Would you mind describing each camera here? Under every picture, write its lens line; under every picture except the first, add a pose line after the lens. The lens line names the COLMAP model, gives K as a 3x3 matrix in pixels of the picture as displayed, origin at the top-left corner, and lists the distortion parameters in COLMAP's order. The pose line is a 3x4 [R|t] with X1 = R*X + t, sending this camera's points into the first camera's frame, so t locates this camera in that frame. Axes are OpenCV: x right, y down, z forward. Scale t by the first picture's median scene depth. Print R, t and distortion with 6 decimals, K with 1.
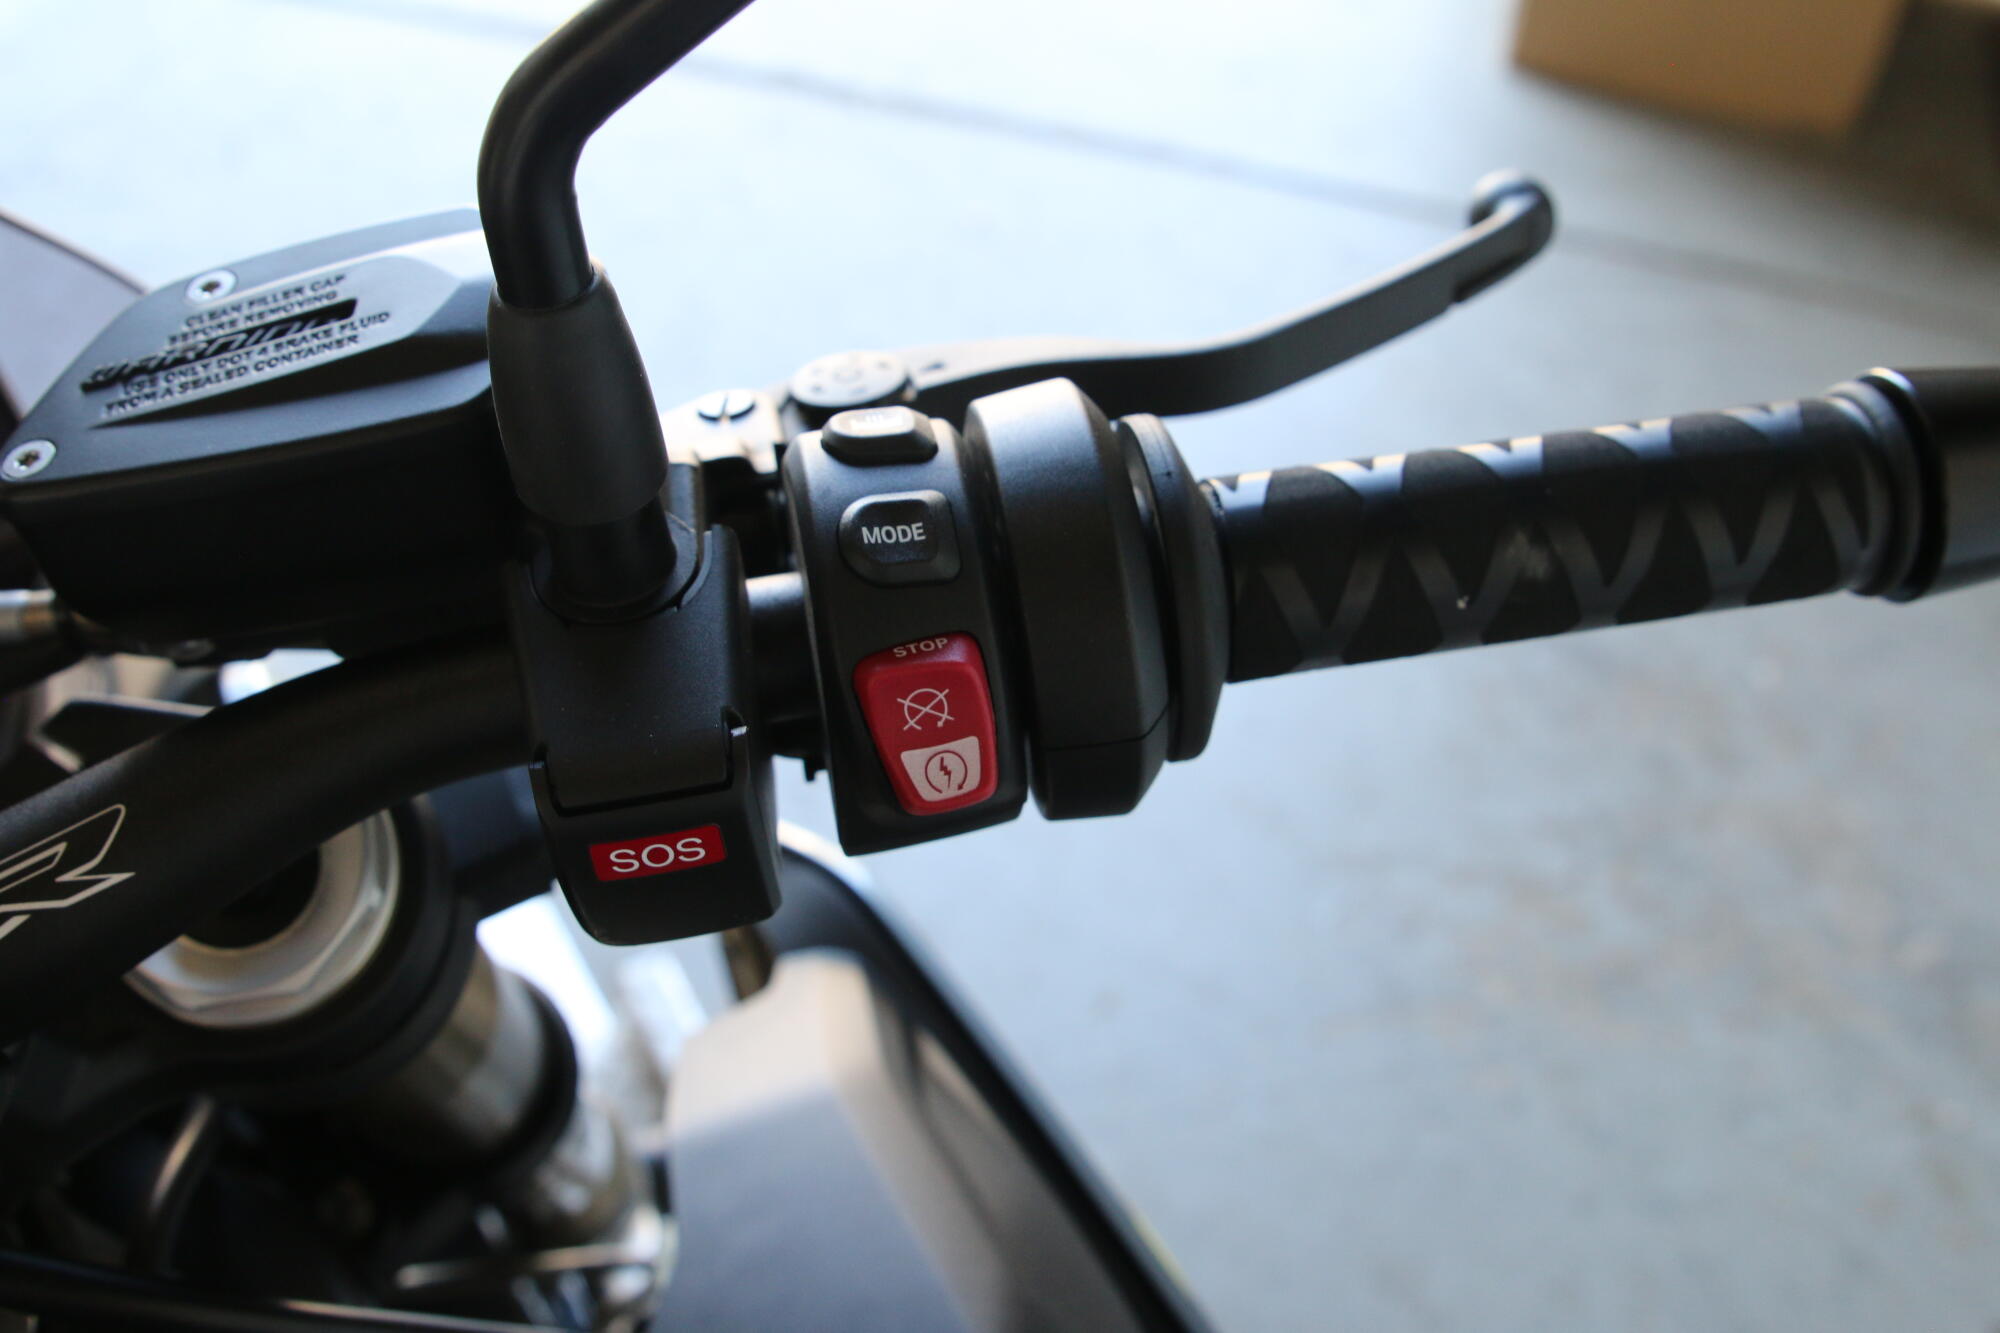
lens RADIAL K [[2220.1, 0, 998.7], [0, 2220.1, 653.4], [0, 0, 1]] dist [-0.149114, 0.124053]
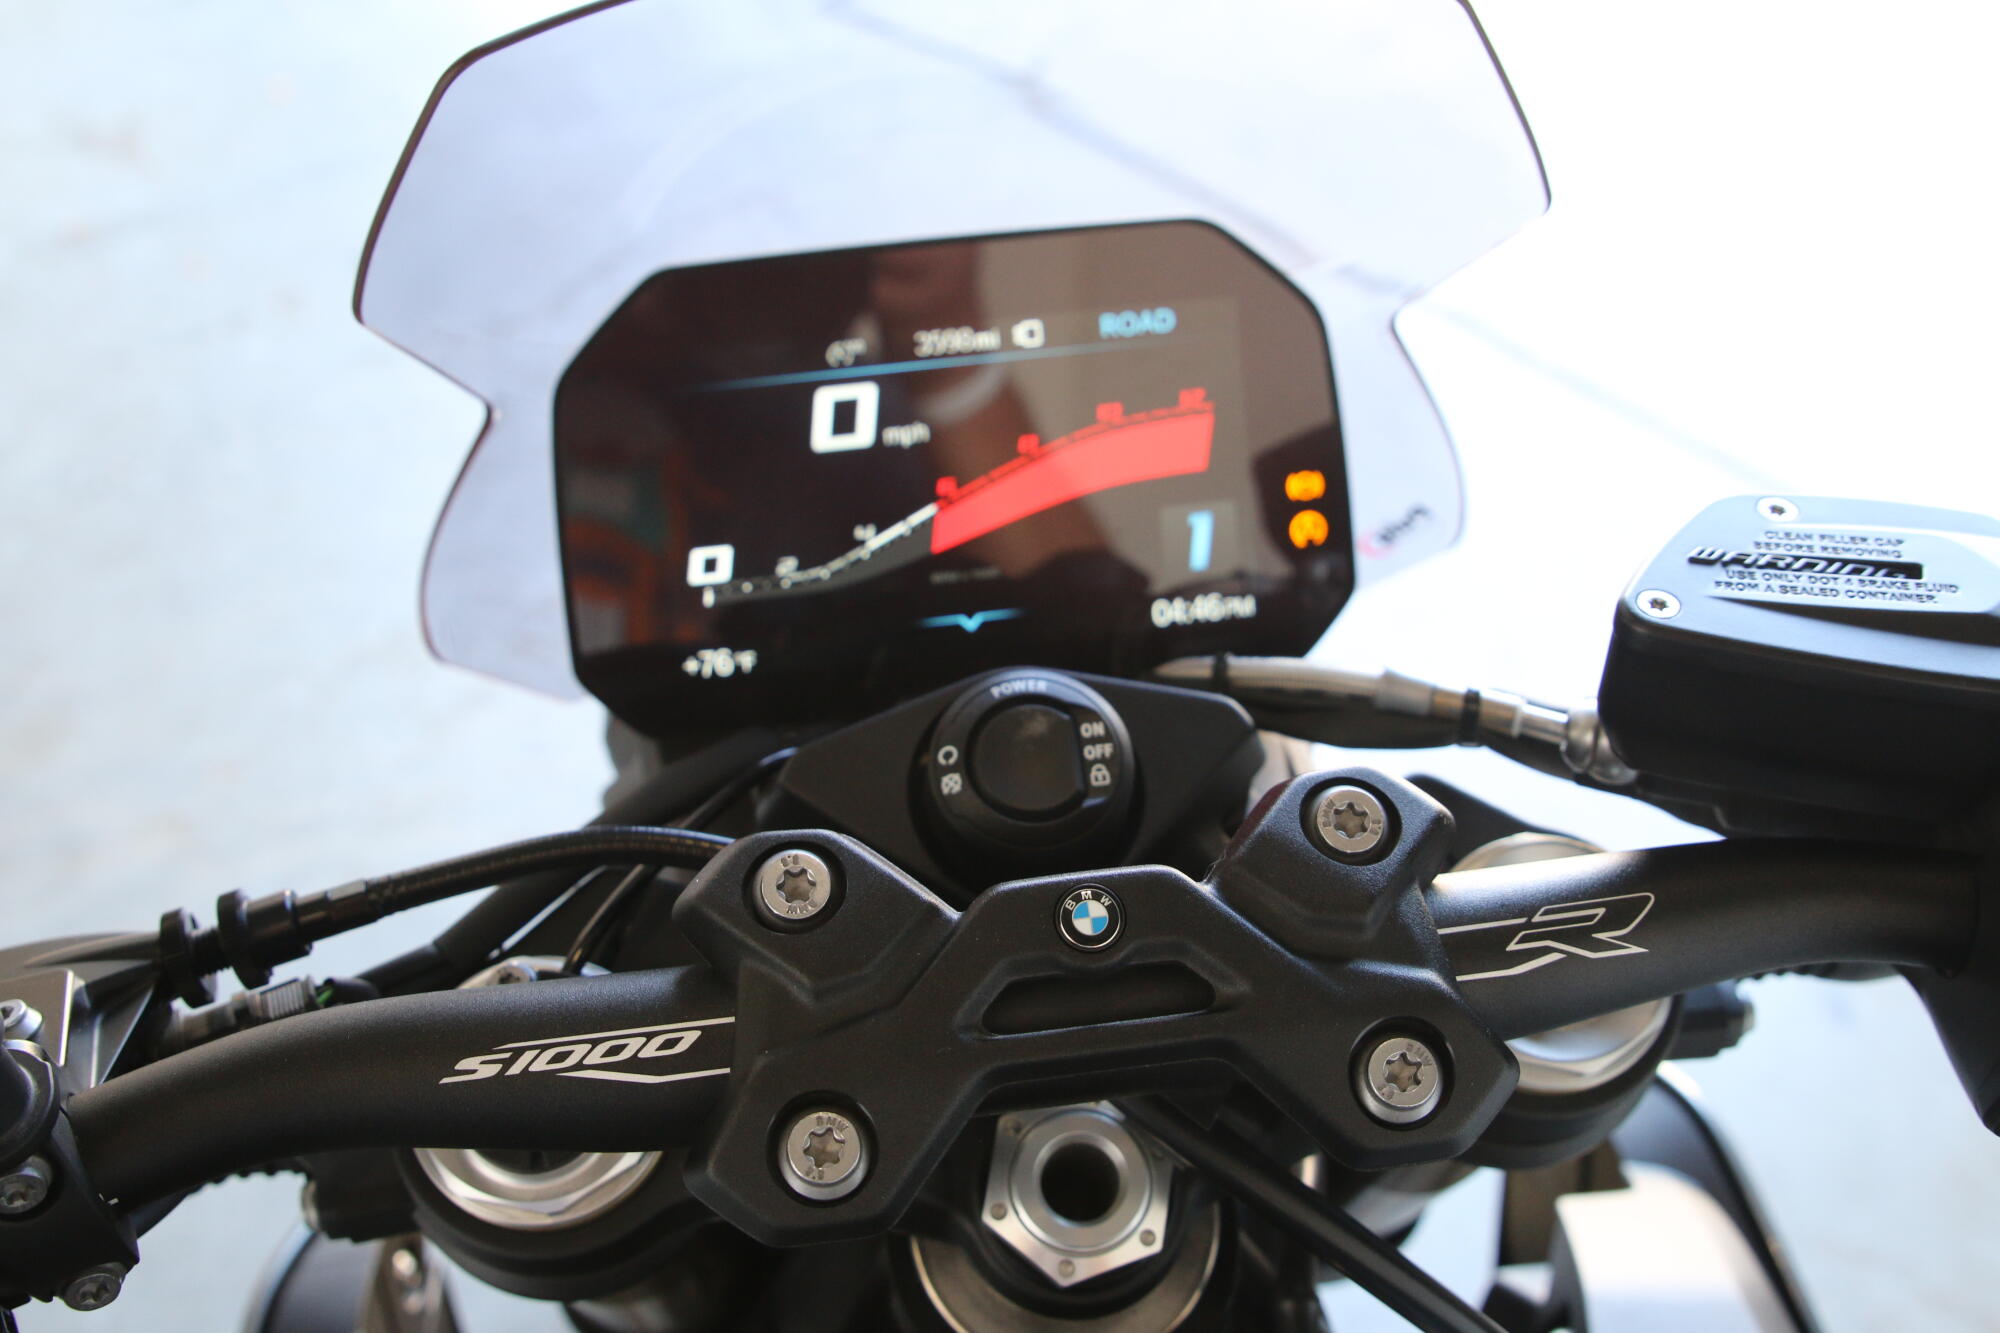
lens RADIAL K [[2206.7, 0, 1001.4], [0, 2206.7, 623.6], [0, 0, 1]] dist [-0.149062, 0.116375]
pose [[0.916019, 0.320642, -0.241035, -0.469048], [-0.343494, 0.937331, -0.058498, 0.118372], [0.207173, 0.136379, 0.968752, -0.277911]]
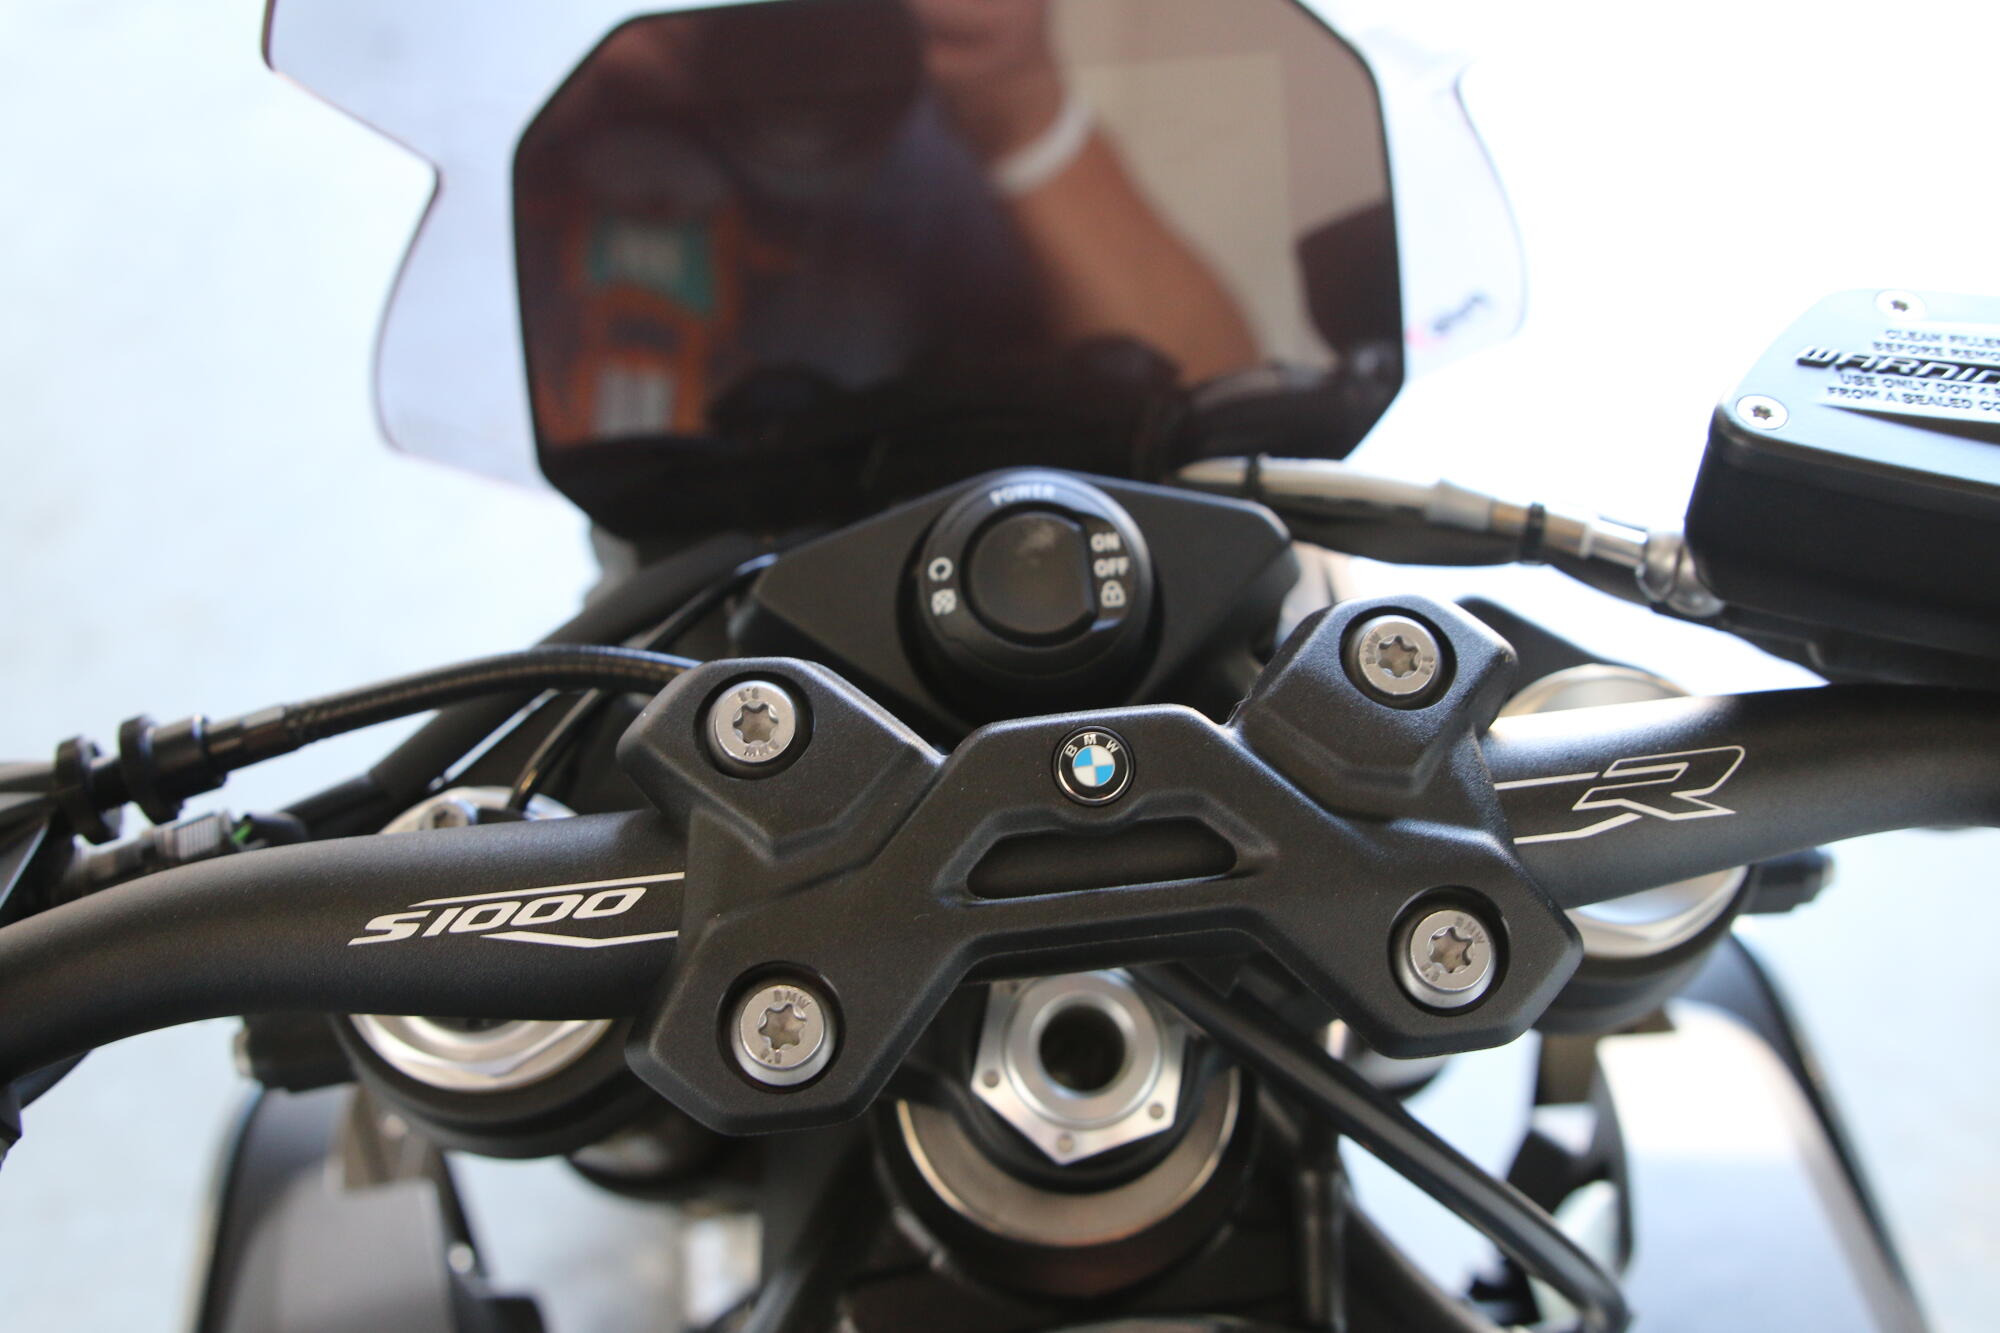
lens RADIAL K [[2220.1, 0, 998.7], [0, 2220.1, 653.4], [0, 0, 1]] dist [-0.149114, 0.124053]
pose [[0.907558, 0.358240, -0.219095, -0.491273], [-0.356096, 0.933078, 0.050608, 0.097020], [0.222563, 0.032089, 0.974390, -0.126306]]
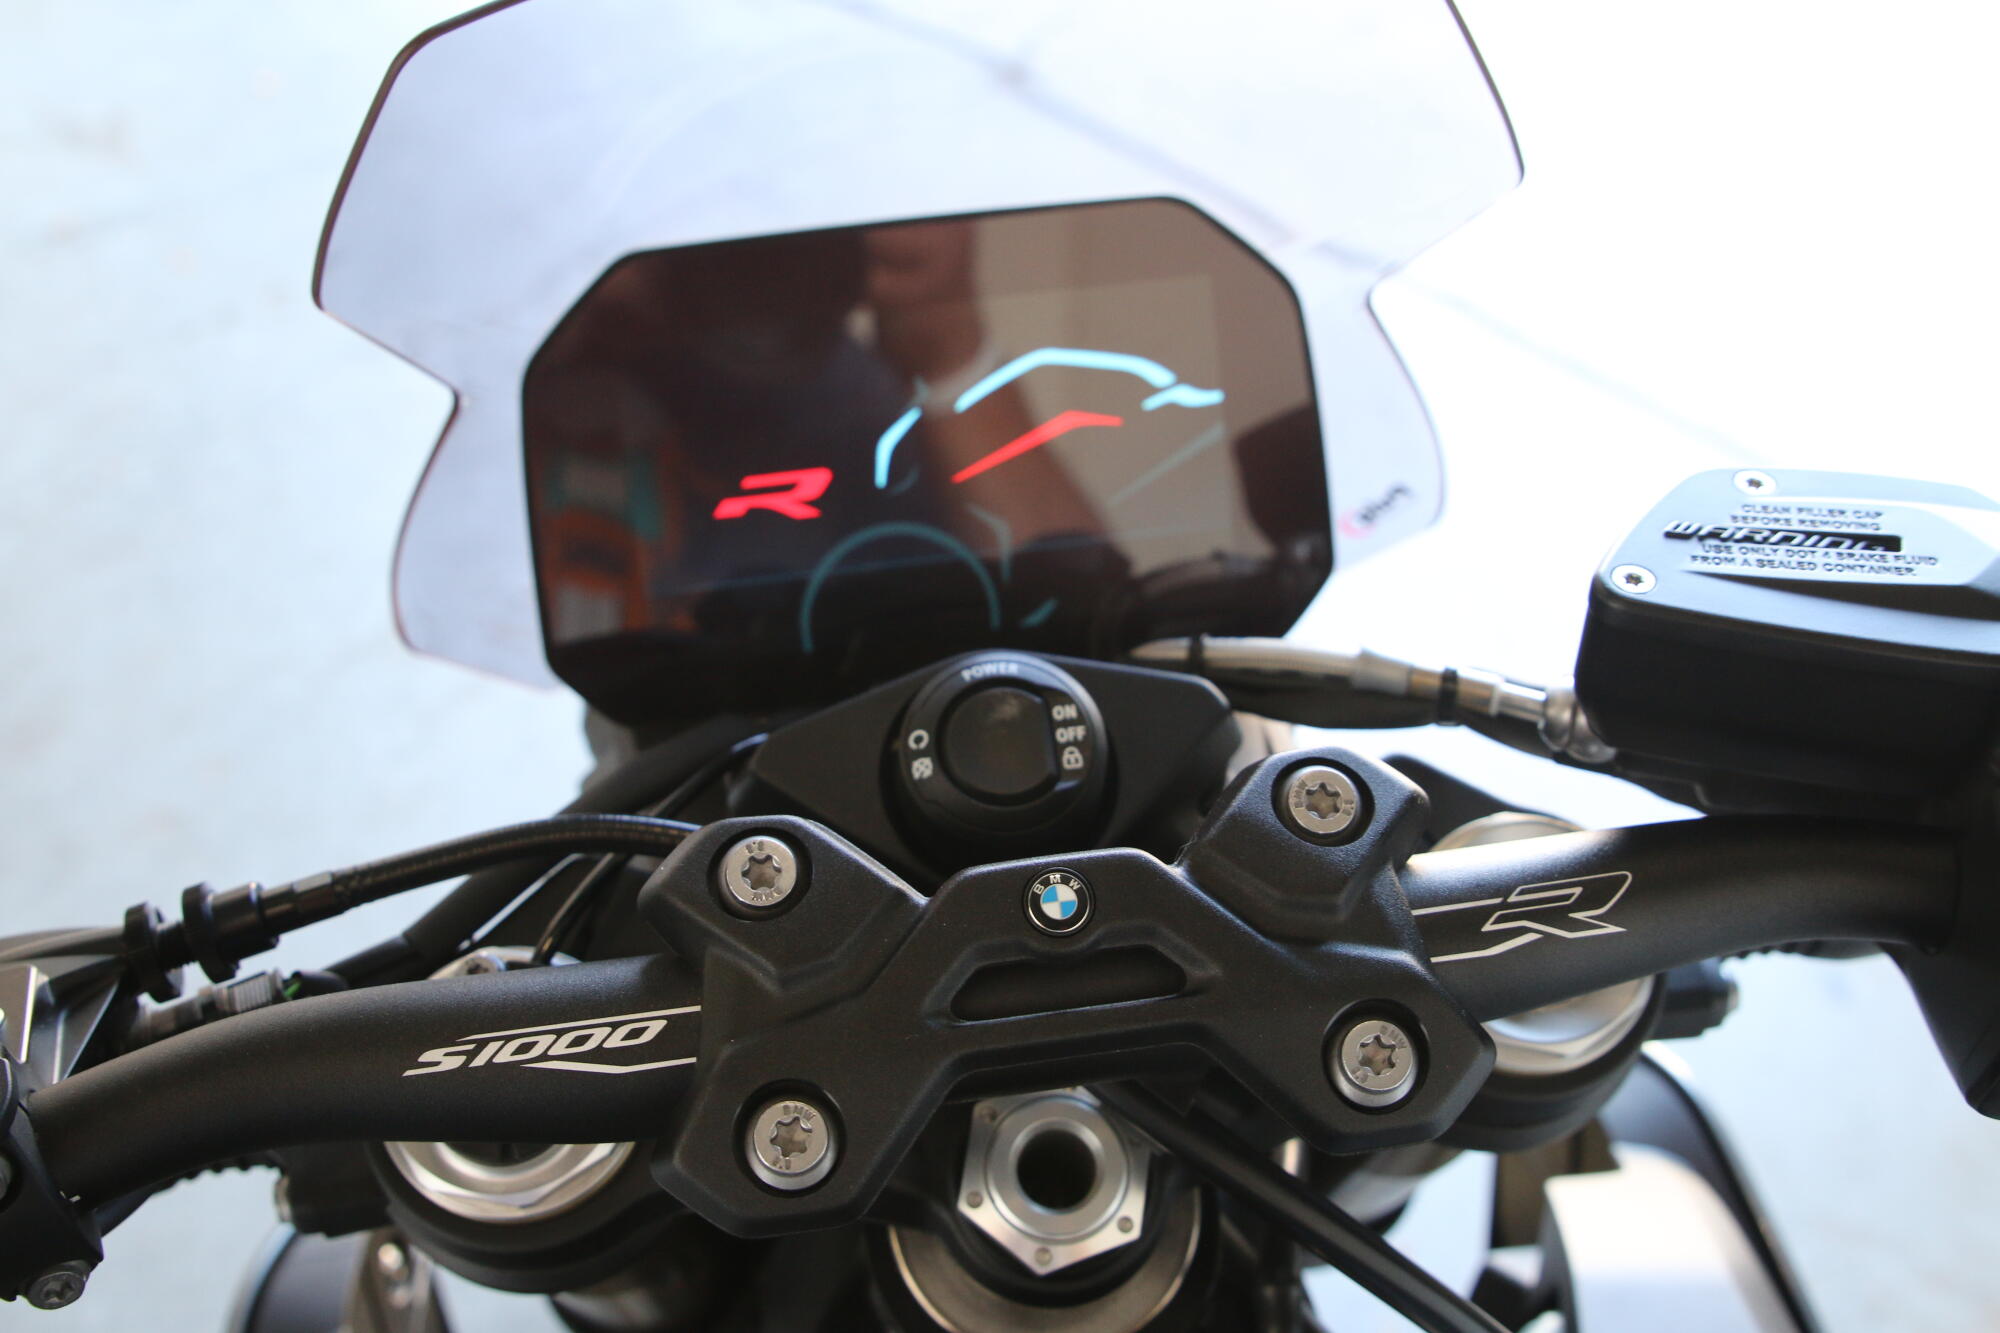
lens RADIAL K [[2206.7, 0, 1001.4], [0, 2206.7, 623.6], [0, 0, 1]] dist [-0.149062, 0.116375]
pose [[0.919609, 0.312694, -0.237785, -0.456914], [-0.333885, 0.941082, -0.053715, 0.115121], [0.206978, 0.128790, 0.969832, -0.260623]]
